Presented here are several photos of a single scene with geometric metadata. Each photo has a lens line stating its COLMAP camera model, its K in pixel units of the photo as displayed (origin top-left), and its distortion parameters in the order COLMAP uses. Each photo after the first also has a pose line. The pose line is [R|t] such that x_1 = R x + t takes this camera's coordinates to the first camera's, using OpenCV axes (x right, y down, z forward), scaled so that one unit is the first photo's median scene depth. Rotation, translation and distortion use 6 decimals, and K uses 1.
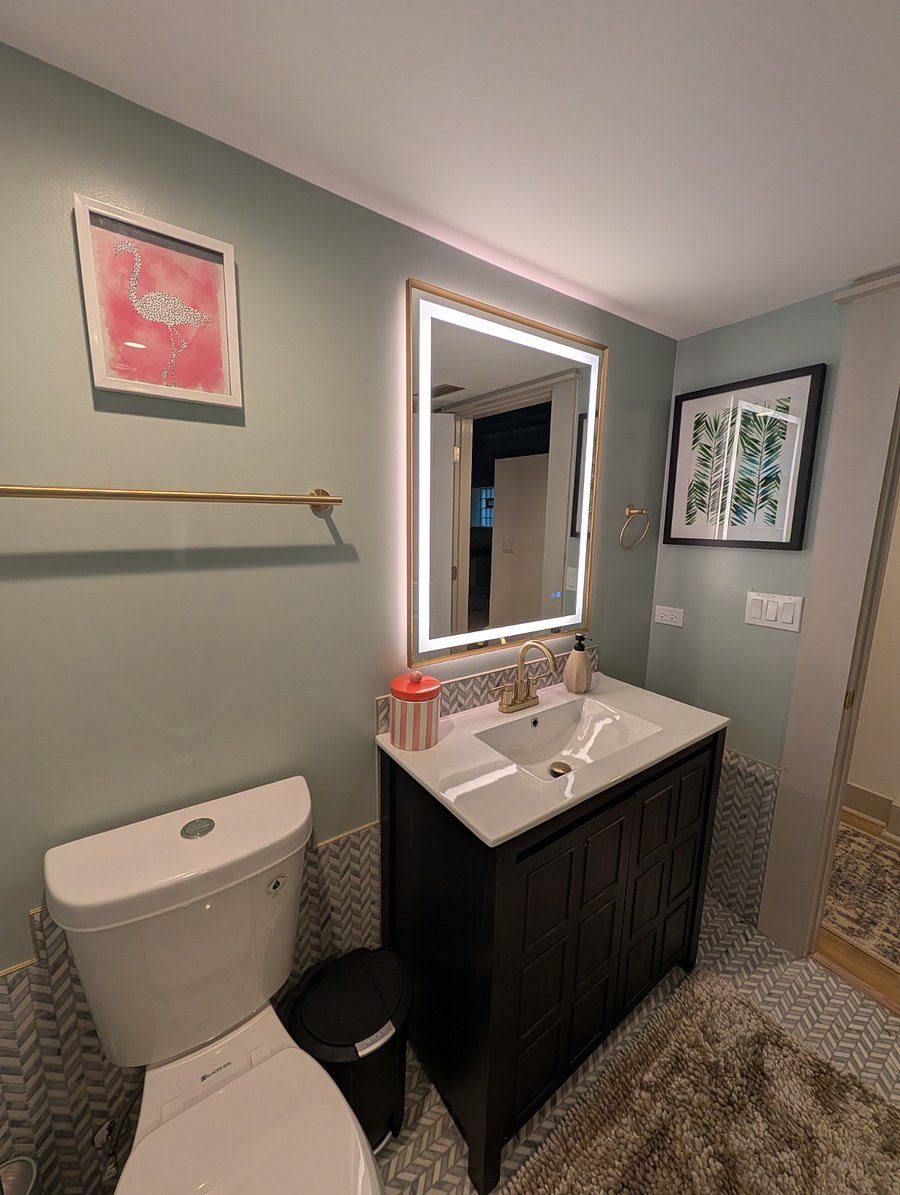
lens RADIAL K [[459.7, 0, 446.7], [0, 459.7, 599.9], [0, 0, 1]] dist [0.002091, 0.000075]
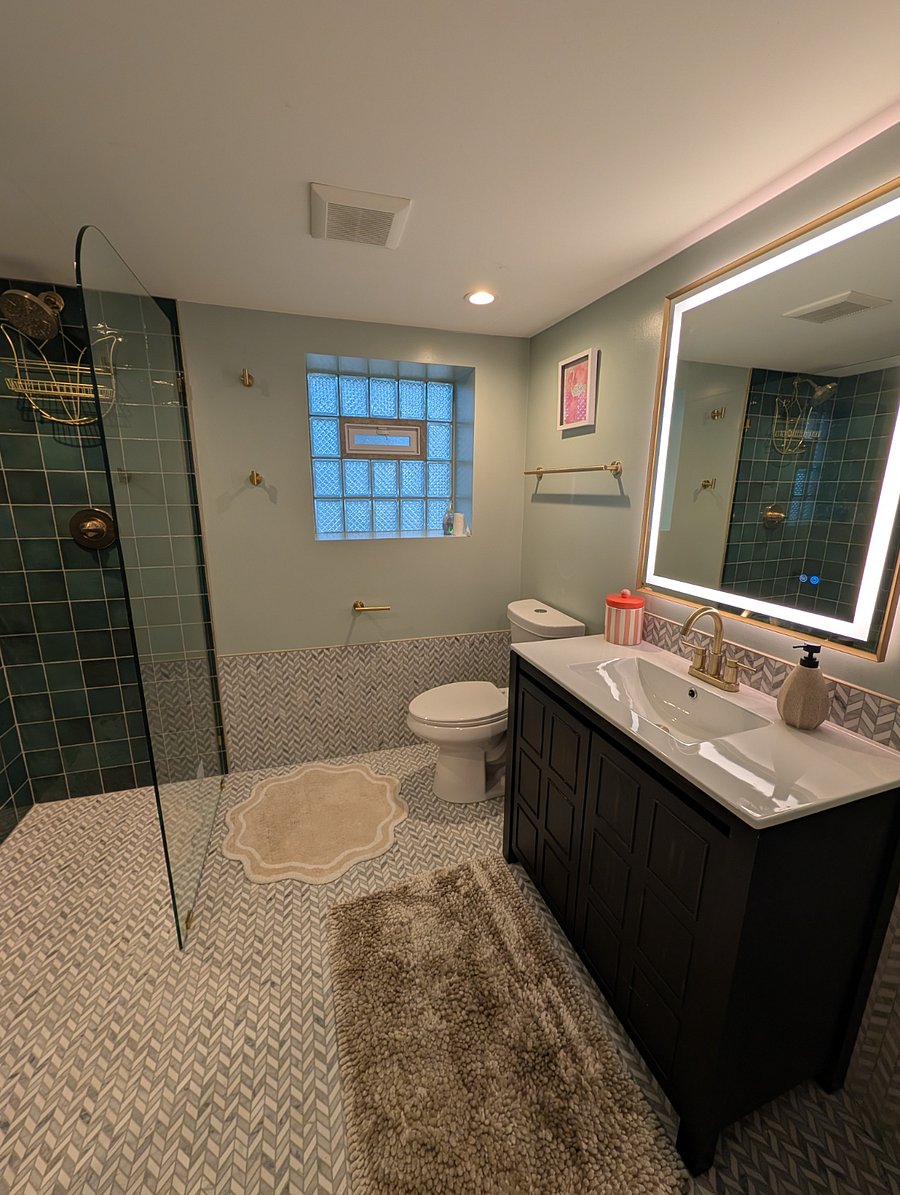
lens RADIAL K [[459.7, 0, 444.6], [0, 459.7, 593.8], [0, 0, 1]] dist [0.002091, 0.000075]
pose [[-0.292285, 0.204481, -0.934215, 1.477373], [-0.171623, 0.949799, 0.261587, -0.108223], [0.940806, 0.236790, -0.242519, 0.883189]]
